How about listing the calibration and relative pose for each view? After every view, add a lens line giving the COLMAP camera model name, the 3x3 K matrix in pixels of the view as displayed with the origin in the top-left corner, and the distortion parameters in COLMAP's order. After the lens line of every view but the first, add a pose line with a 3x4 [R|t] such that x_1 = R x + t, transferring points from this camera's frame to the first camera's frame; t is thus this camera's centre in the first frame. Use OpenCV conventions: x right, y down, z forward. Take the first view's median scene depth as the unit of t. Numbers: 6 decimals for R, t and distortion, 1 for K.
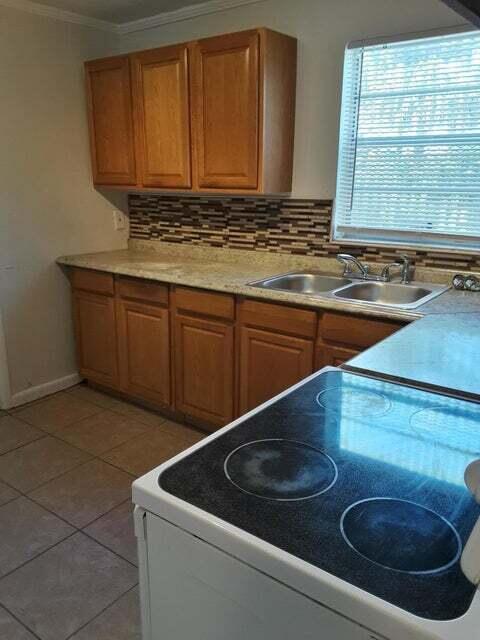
lens RADIAL K [[516.2, 0, 240.0], [0, 516.2, 320.0], [0, 0, 1]] dist [-0.007221, -0.005128]
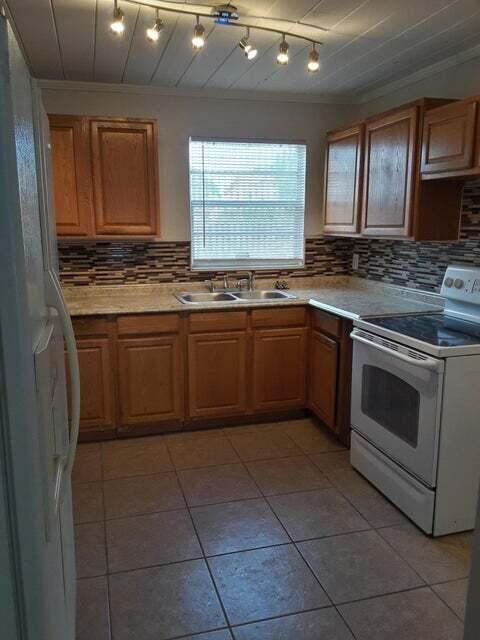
lens RADIAL K [[516.2, 0, 240.0], [0, 516.2, 320.0], [0, 0, 1]] dist [-0.007221, -0.005128]
pose [[0.580478, -0.148069, 0.800700, -0.853948], [0.212664, 0.976767, 0.026455, -0.027006], [-0.786015, 0.154923, 0.598481, 0.067361]]
